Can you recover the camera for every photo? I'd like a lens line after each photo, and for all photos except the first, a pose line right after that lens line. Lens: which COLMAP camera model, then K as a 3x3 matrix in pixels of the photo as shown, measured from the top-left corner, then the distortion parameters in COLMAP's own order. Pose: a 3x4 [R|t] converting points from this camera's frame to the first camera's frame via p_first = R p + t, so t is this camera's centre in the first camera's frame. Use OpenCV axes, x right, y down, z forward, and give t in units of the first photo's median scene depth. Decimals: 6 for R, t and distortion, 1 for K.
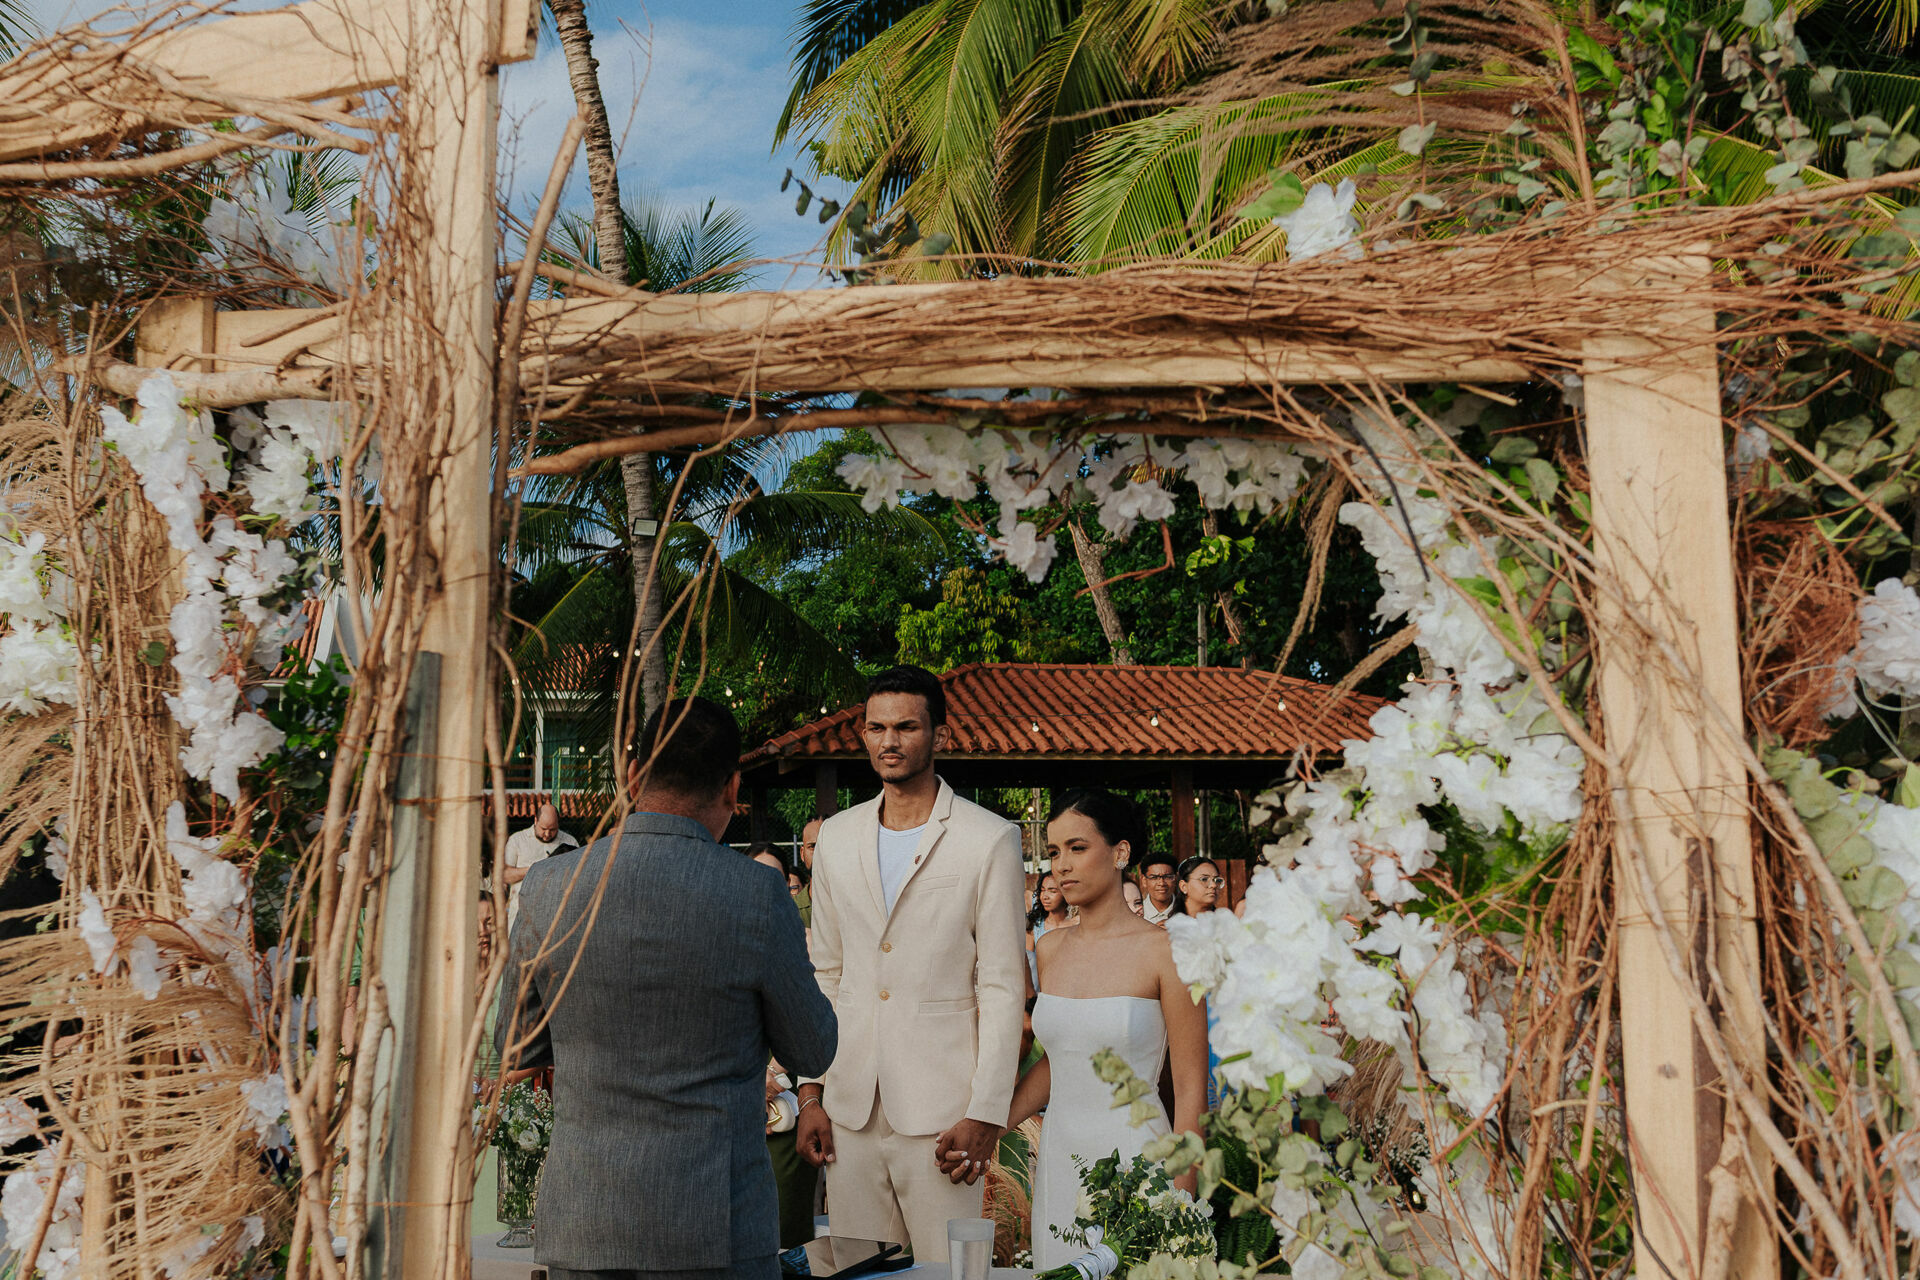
lens RADIAL K [[2170.2, 0, 921.8], [0, 2170.2, 637.2], [0, 0, 1]] dist [-0.022122, 0.001797]
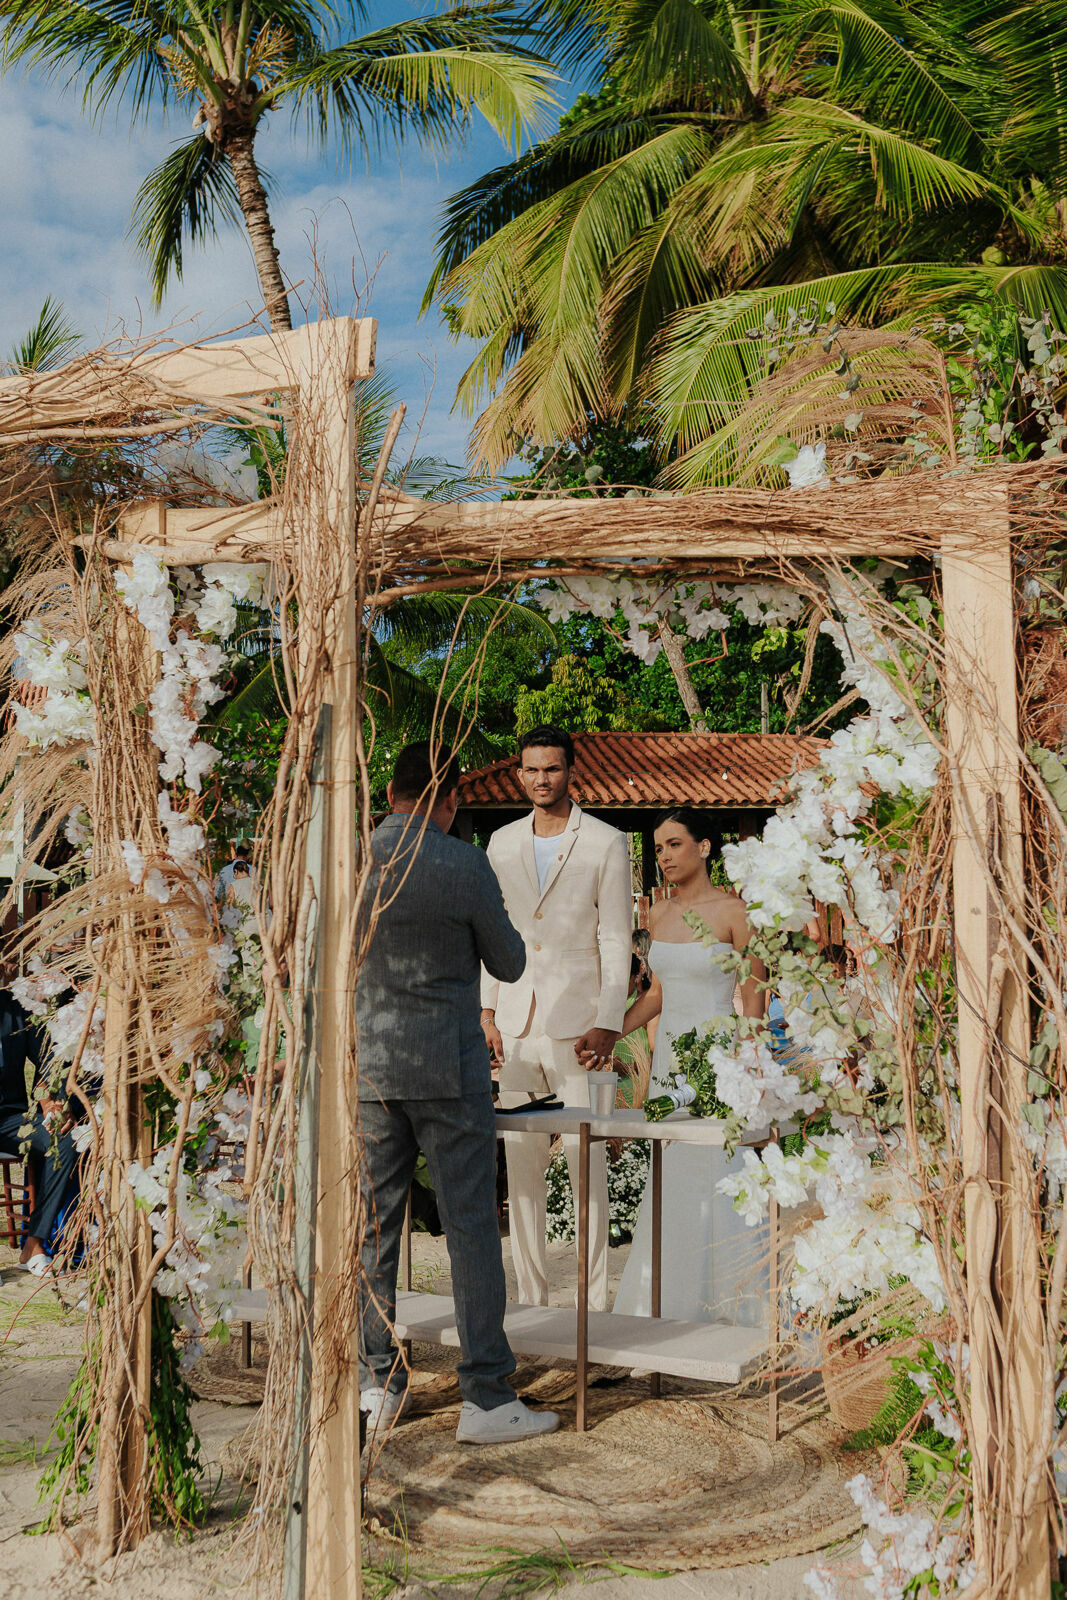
lens RADIAL K [[1808.5, 0, 485.1], [0, 1808.5, 808.9], [0, 0, 1]] dist [-0.022122, 0.001797]
pose [[0.999647, -0.004287, -0.026201, -0.041167], [0.005663, 0.998596, 0.052659, 0.013021], [0.025939, -0.052789, 0.998269, -0.457887]]
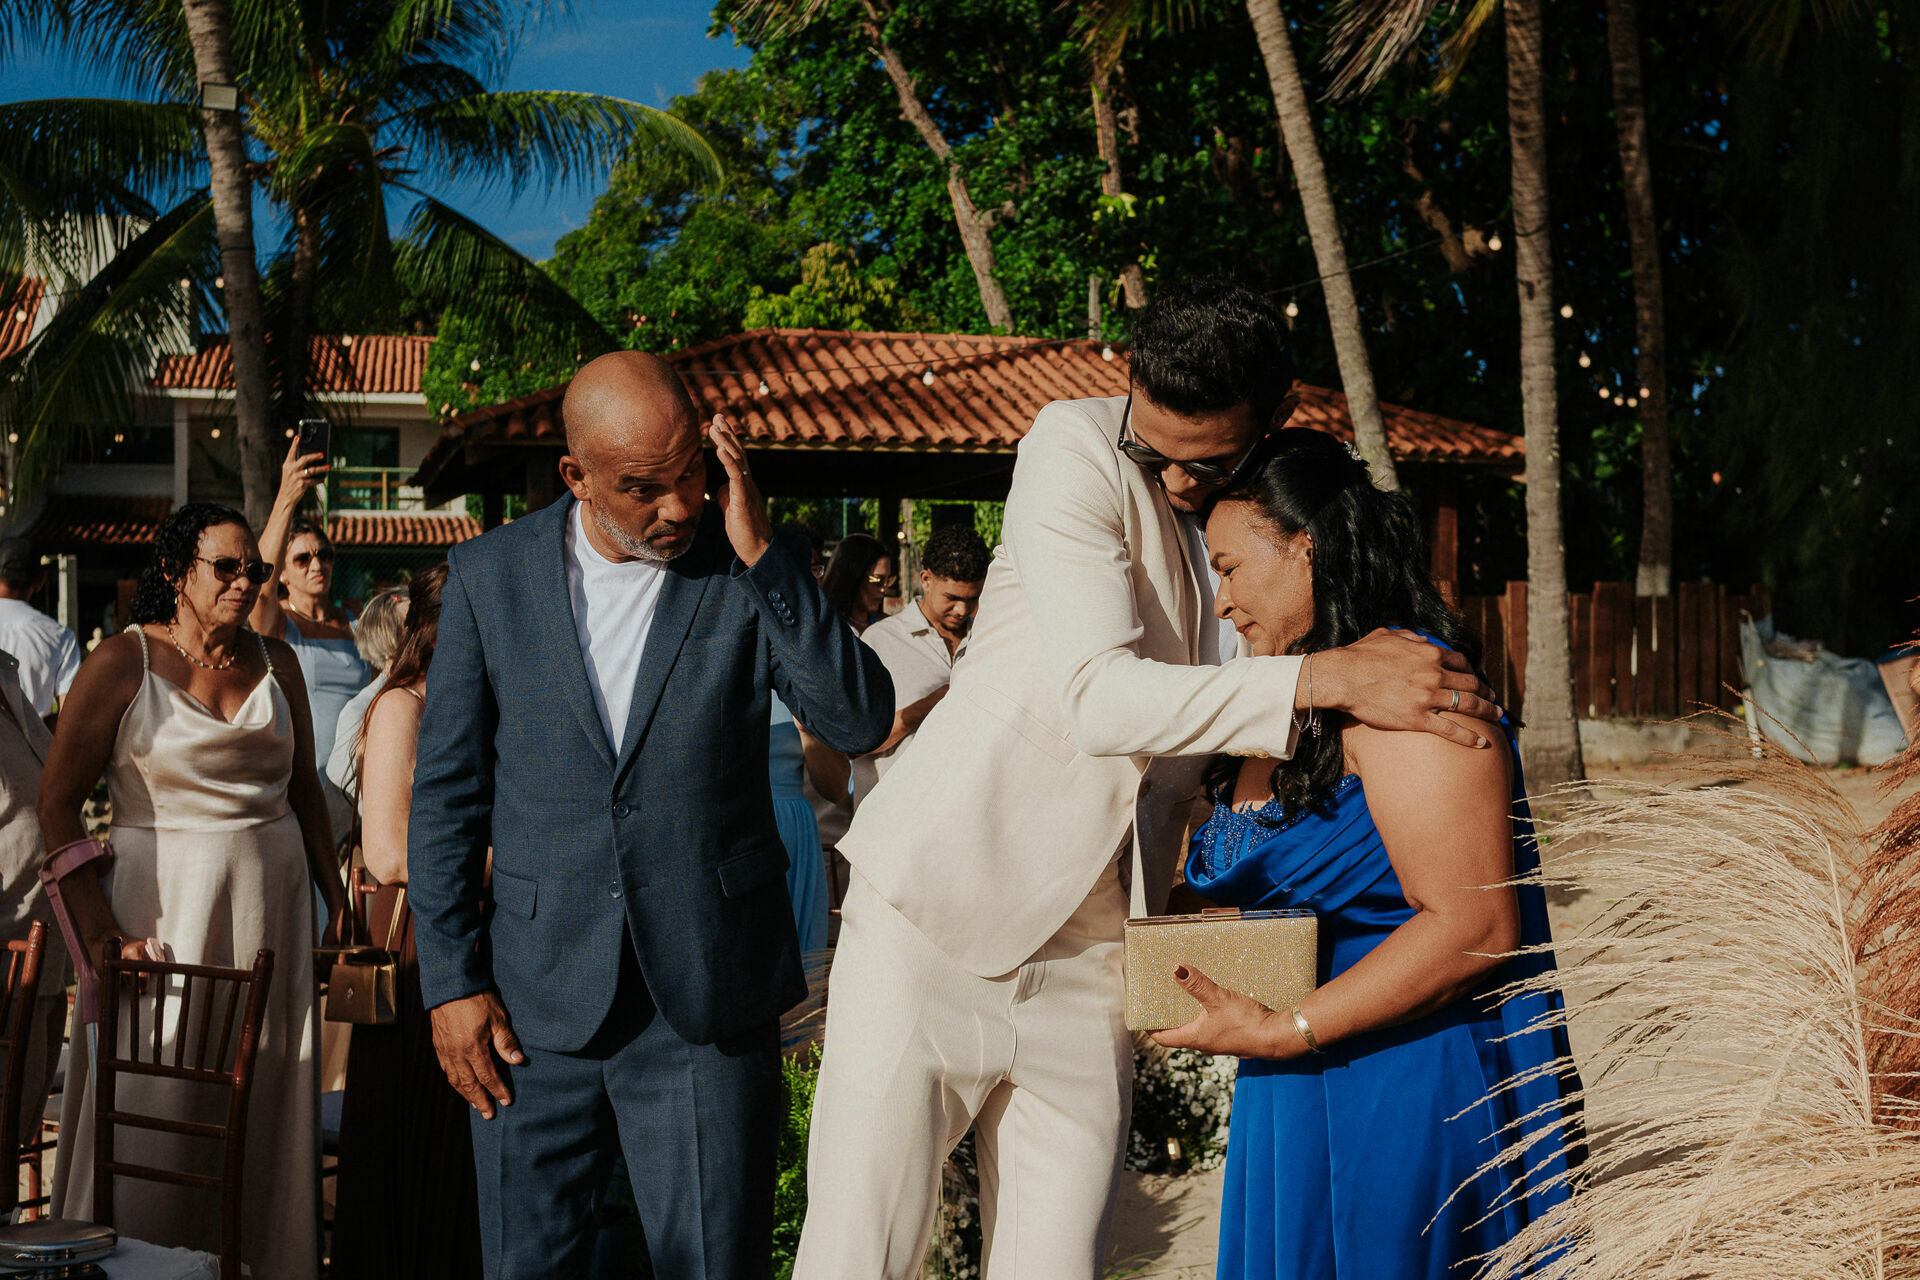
lens RADIAL K [[2386.5, 0, 1007.5], [0, 2386.5, 637.6], [0, 0, 1]] dist [-0.005239, -0.011082]
pose [[0.997807, 0.002700, 0.066129, 0.617252], [-0.010327, 0.993280, 0.115277, 0.252867], [-0.065373, -0.115707, 0.991130, 1.755118]]
